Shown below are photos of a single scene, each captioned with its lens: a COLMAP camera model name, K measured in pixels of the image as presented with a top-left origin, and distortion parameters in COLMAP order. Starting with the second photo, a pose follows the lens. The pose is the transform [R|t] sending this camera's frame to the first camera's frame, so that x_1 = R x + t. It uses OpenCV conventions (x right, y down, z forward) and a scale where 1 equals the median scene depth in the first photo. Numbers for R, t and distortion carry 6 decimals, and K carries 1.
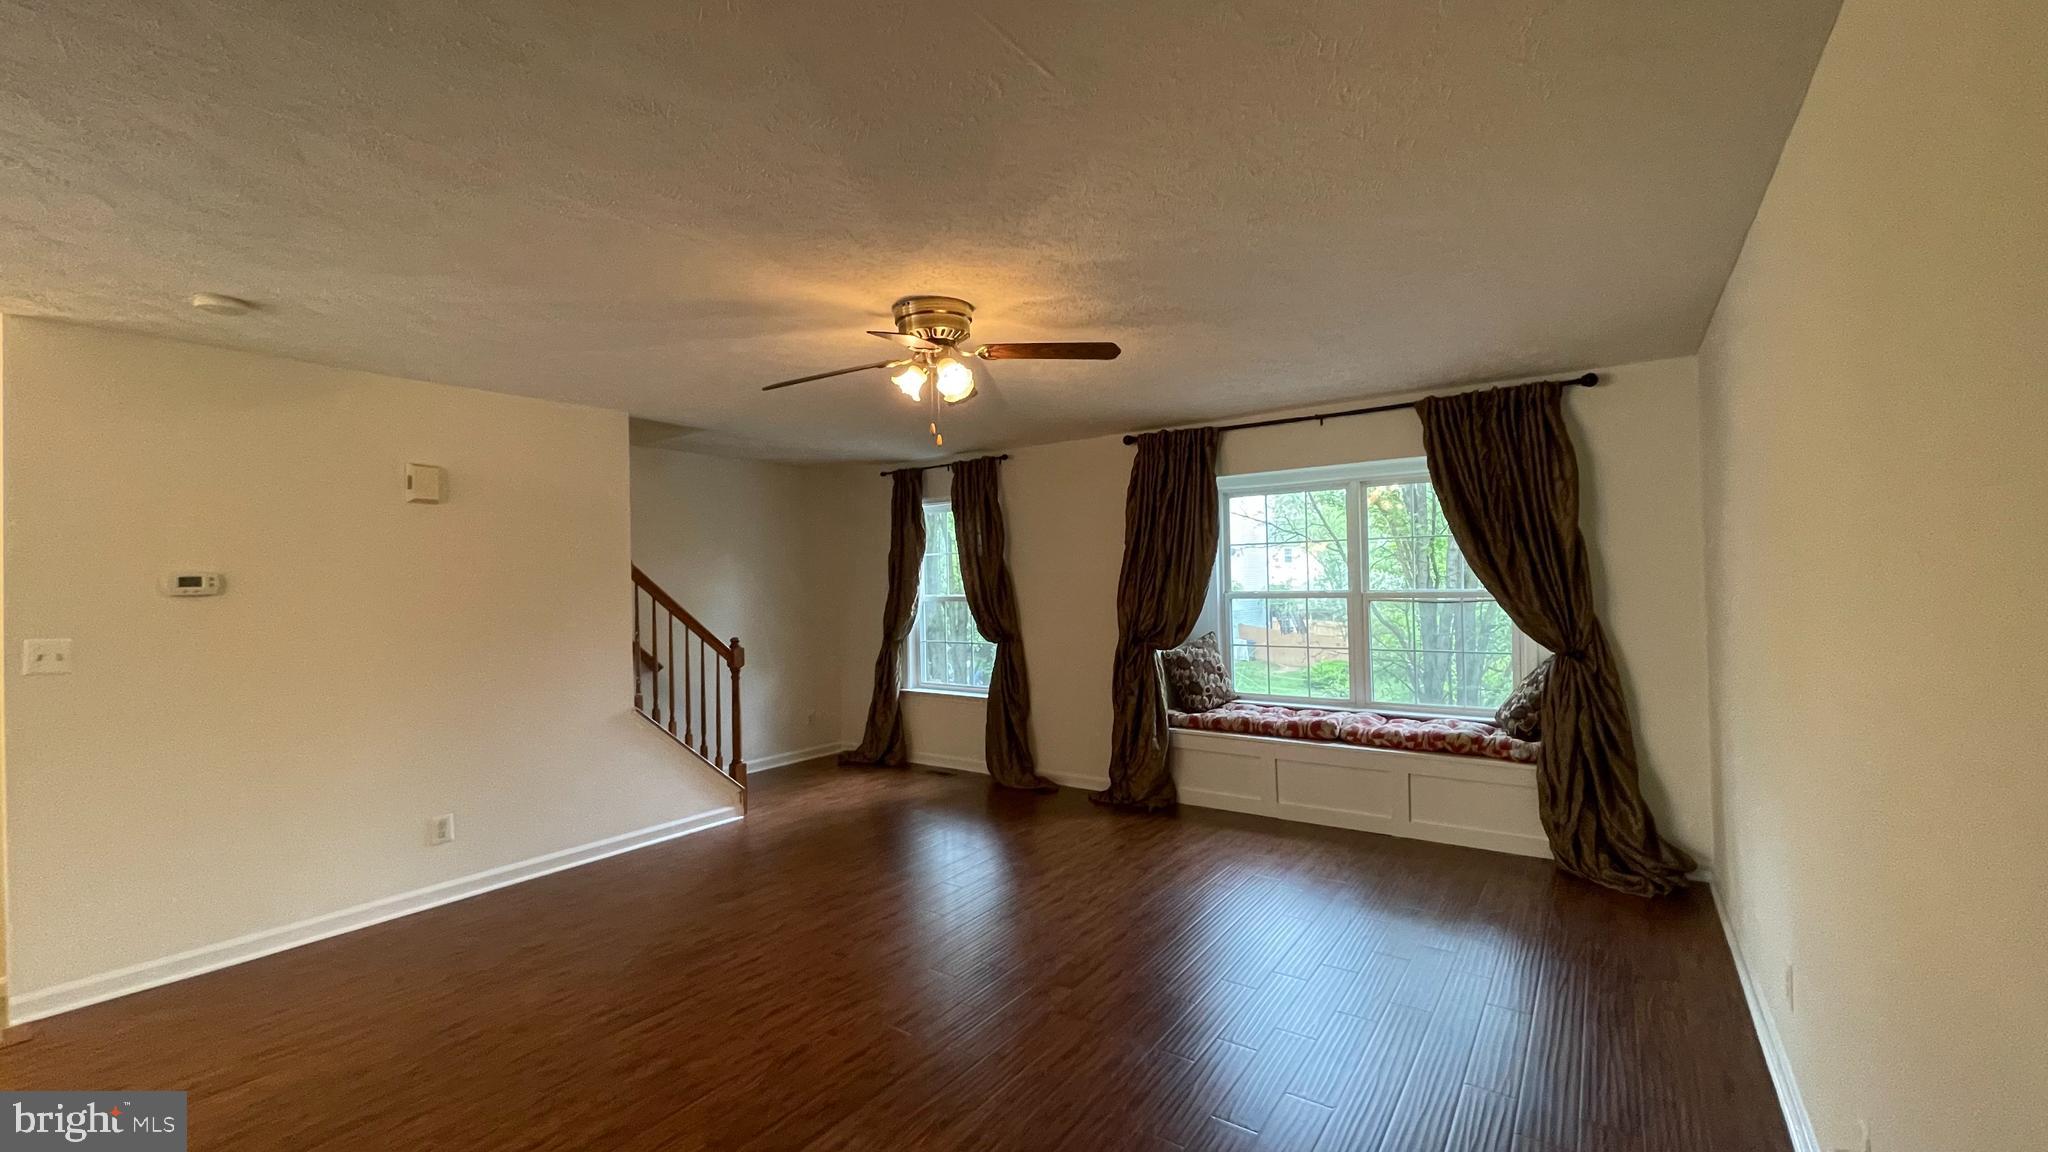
lens RADIAL K [[817.3, 0, 1024.0], [0, 817.3, 576.0], [0, 0, 1]] dist [-0.000370, -0.000052]
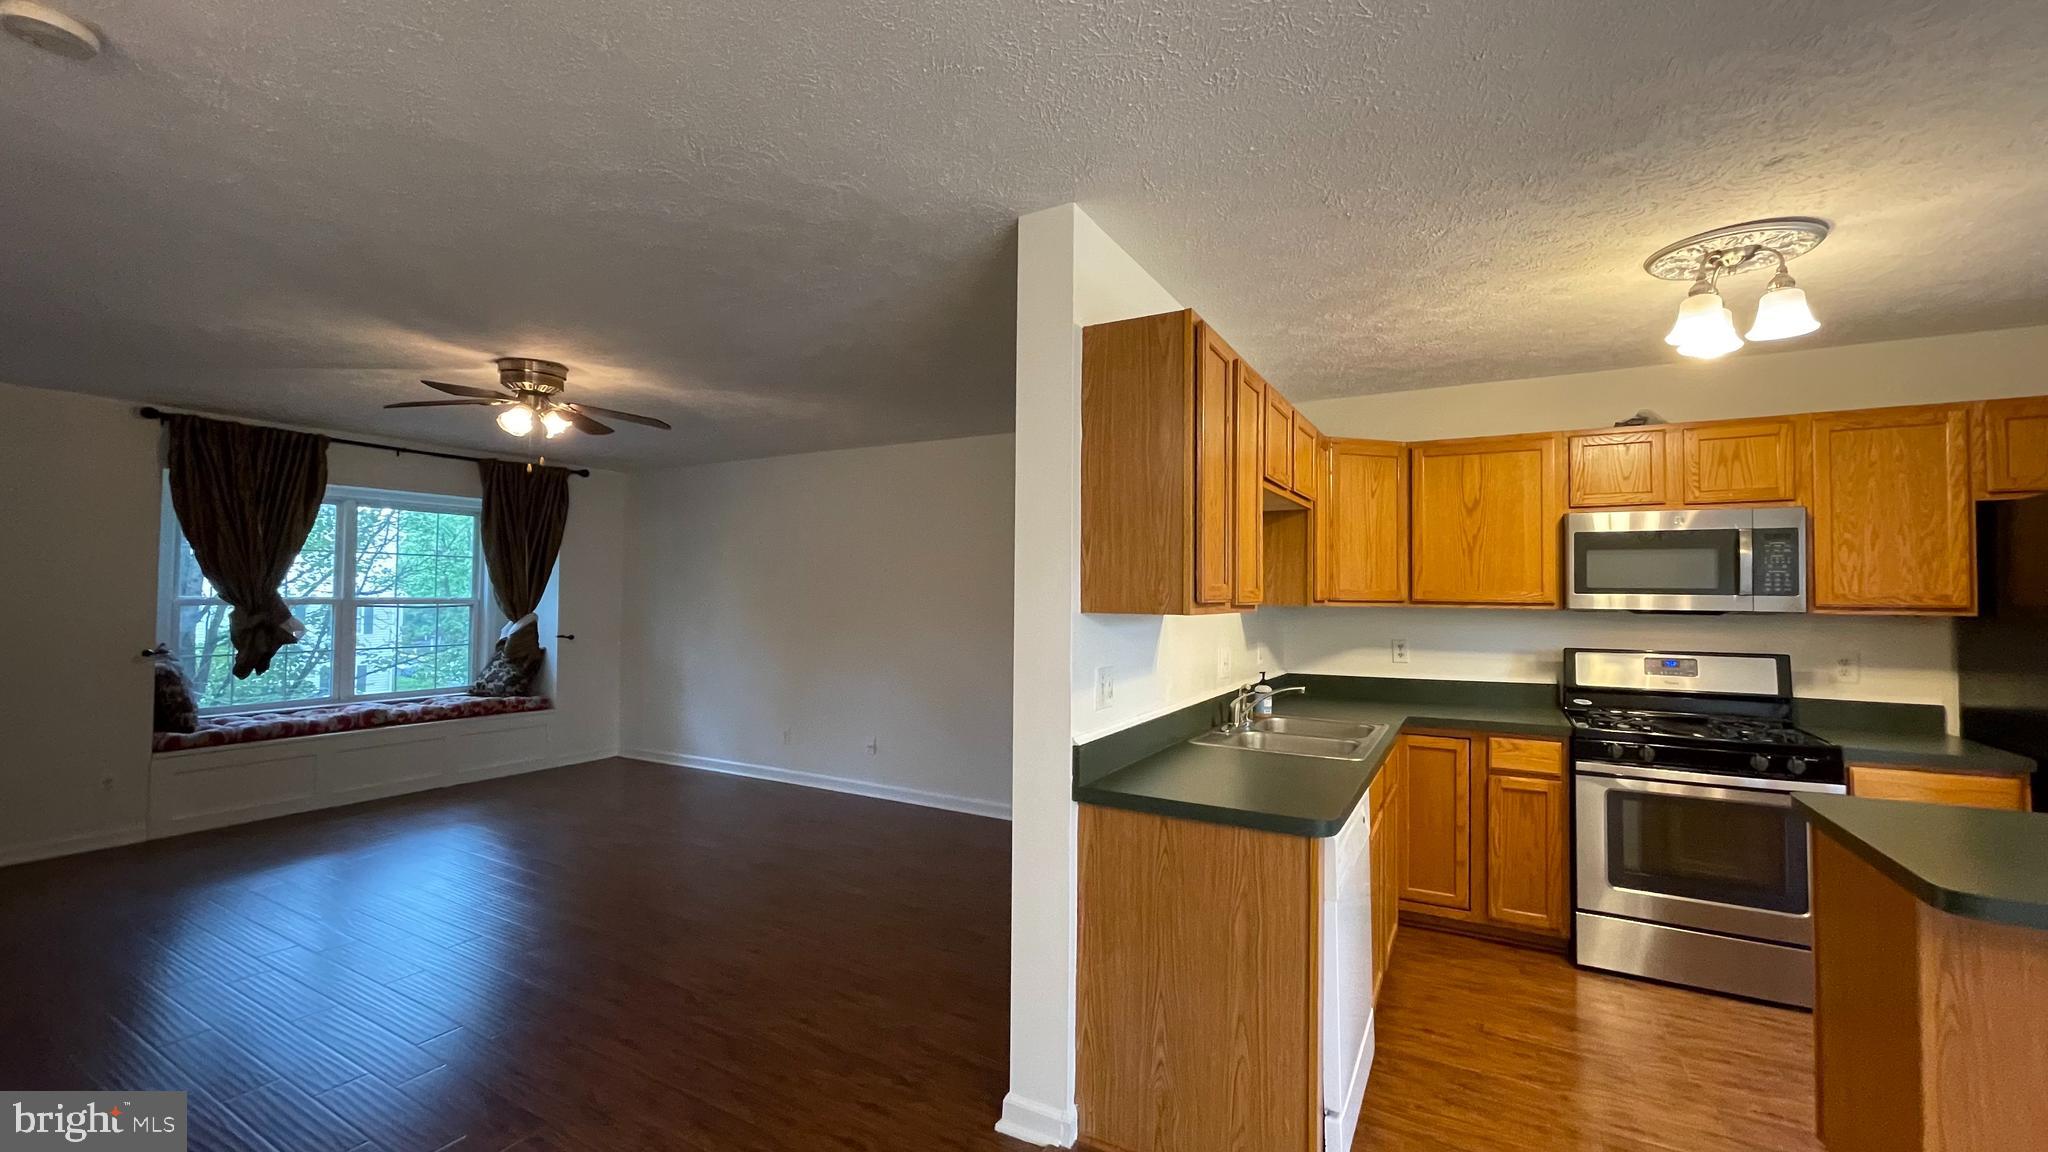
lens RADIAL K [[817.3, 0, 1024.0], [0, 817.3, 576.0], [0, 0, 1]] dist [-0.000370, -0.000052]
pose [[-0.110956, 0.046378, 0.992743, -0.931485], [-0.004906, 0.998873, -0.047213, 0.042550], [-0.993813, -0.010109, -0.110603, 0.239117]]
